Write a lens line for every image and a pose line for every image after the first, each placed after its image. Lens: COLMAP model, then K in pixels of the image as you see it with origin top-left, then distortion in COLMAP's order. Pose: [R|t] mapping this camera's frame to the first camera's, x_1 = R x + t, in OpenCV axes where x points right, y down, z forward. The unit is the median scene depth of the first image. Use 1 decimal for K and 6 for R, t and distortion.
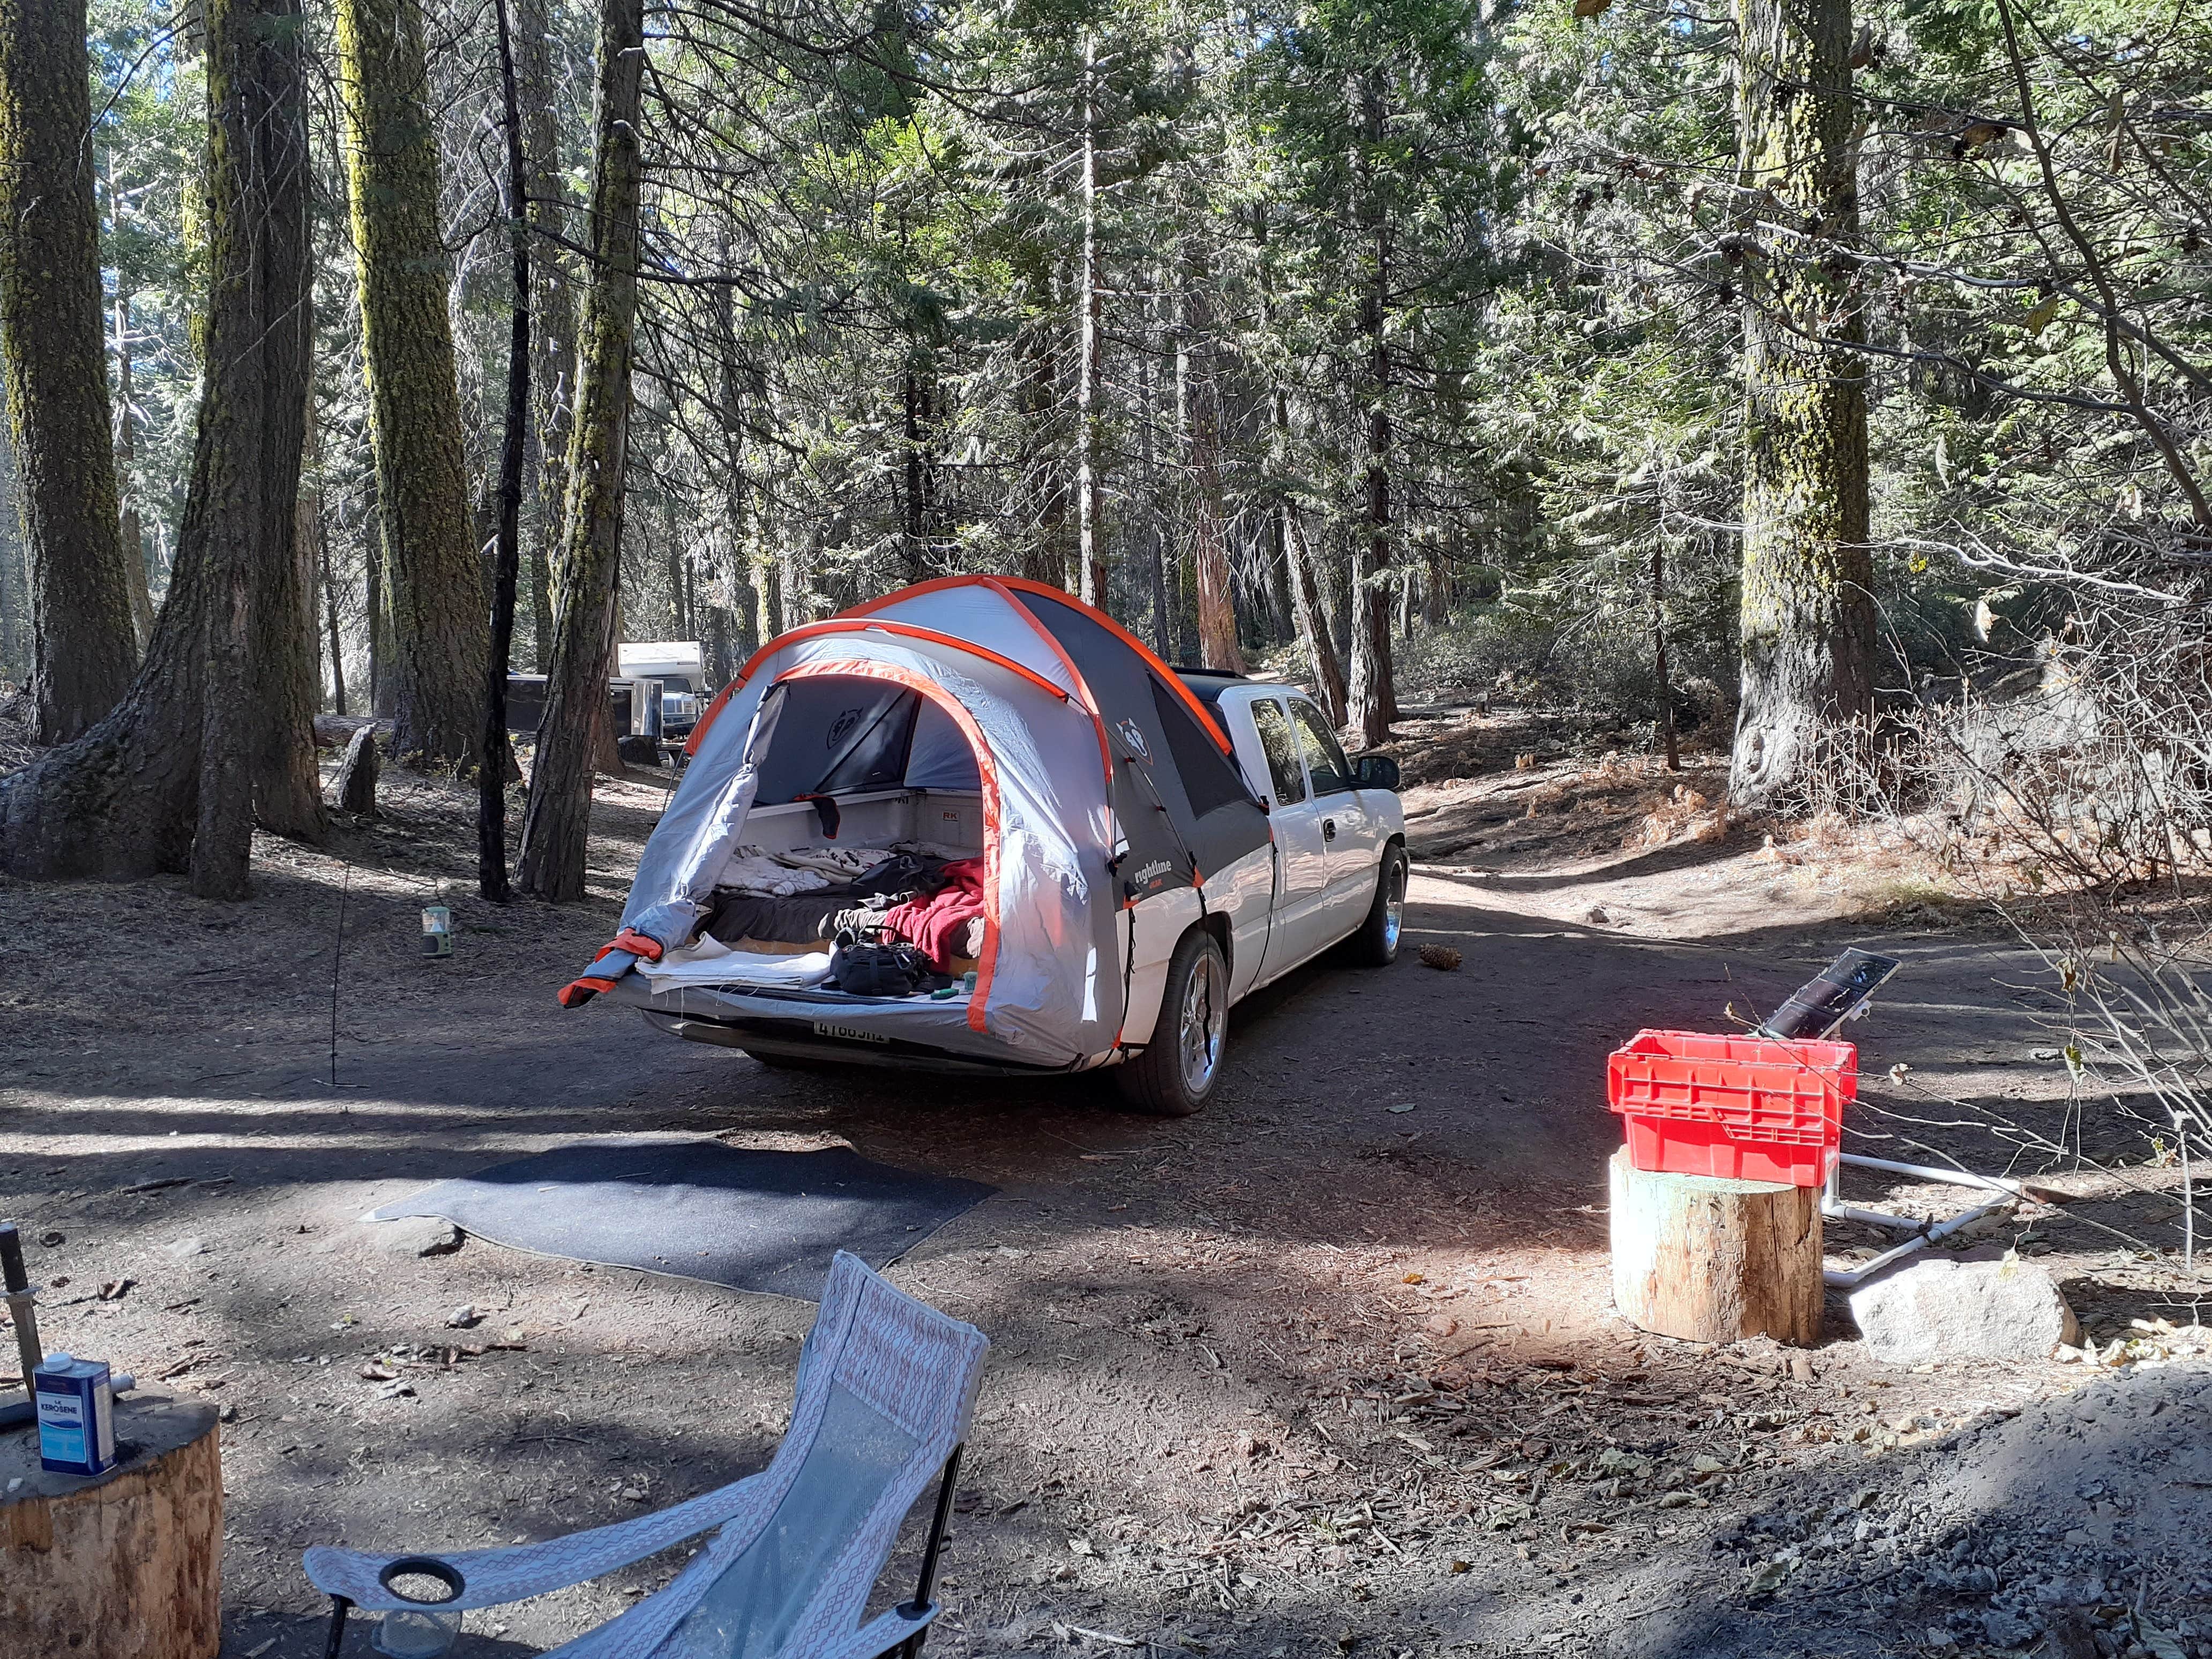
lens RADIAL K [[1633.0, 0, 1102.9], [0, 1633.0, 890.9], [0, 0, 1]] dist [0.060337, -0.126545]
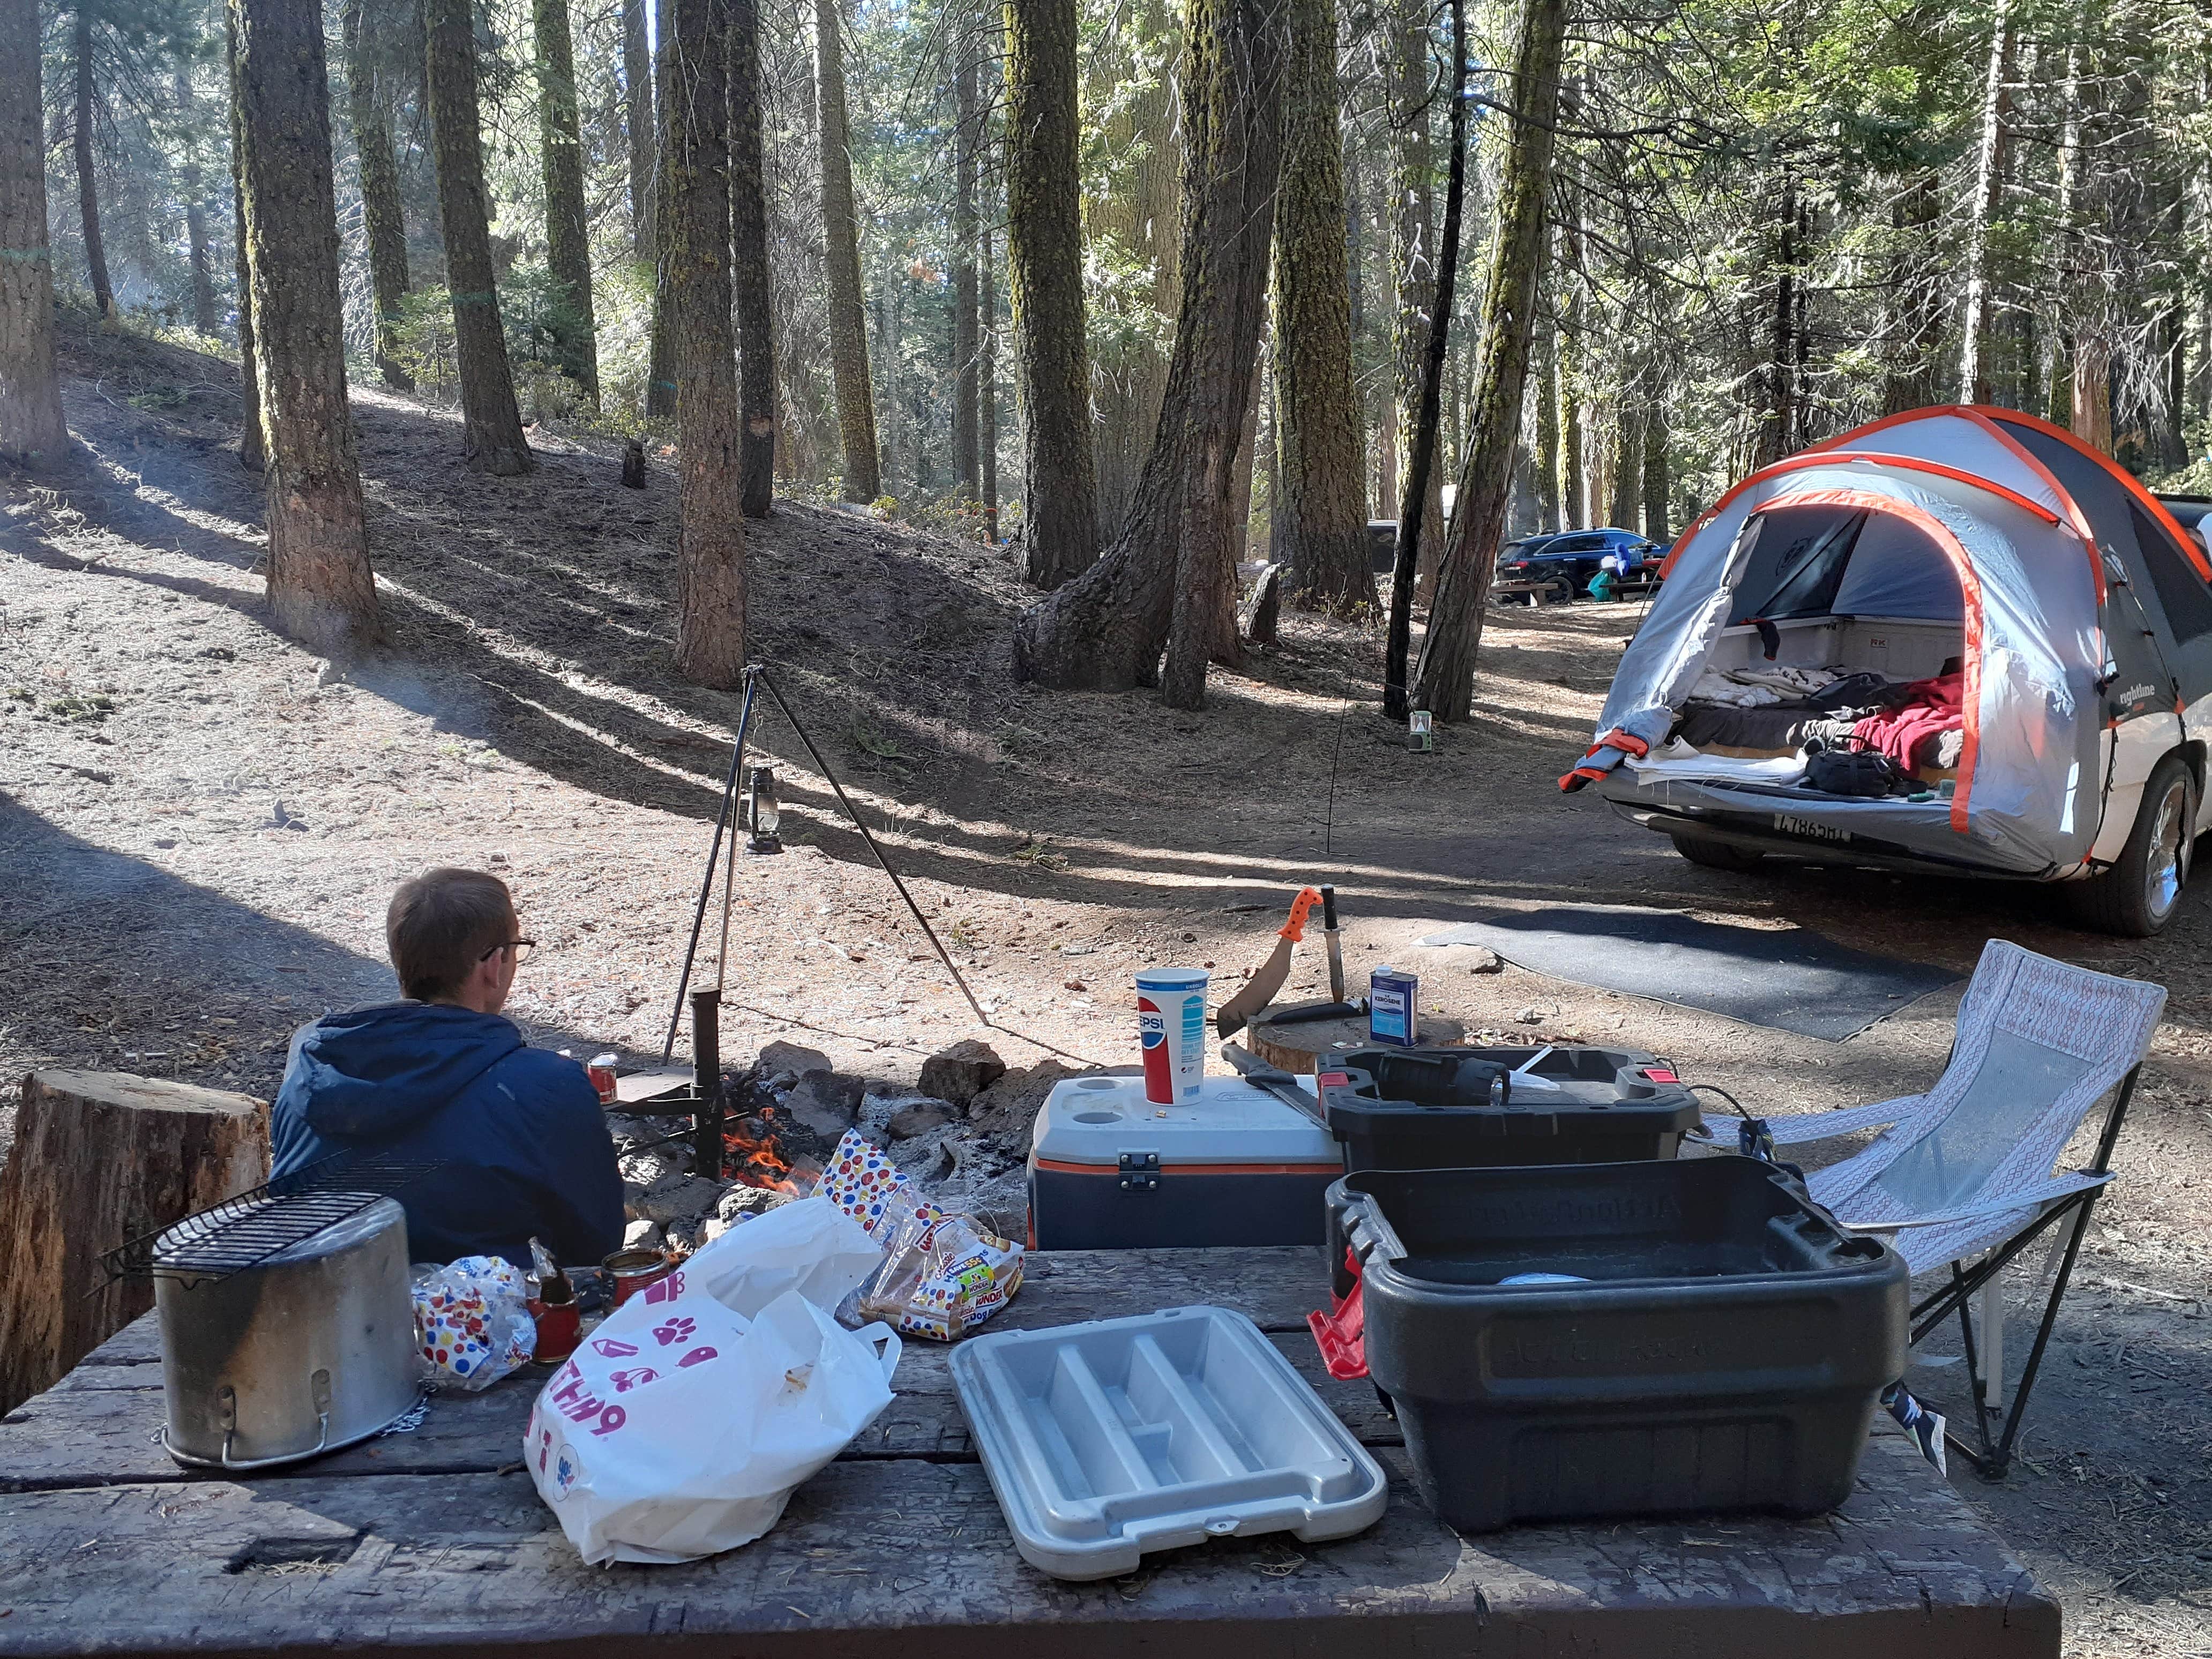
lens RADIAL K [[1633.0, 0, 1102.9], [0, 1633.0, 890.9], [0, 0, 1]] dist [0.060337, -0.126545]
pose [[0.901019, 0.078497, -0.426618, -0.105971], [-0.039086, 0.994181, 0.100377, 0.032999], [0.432015, -0.073767, 0.898844, -0.209319]]
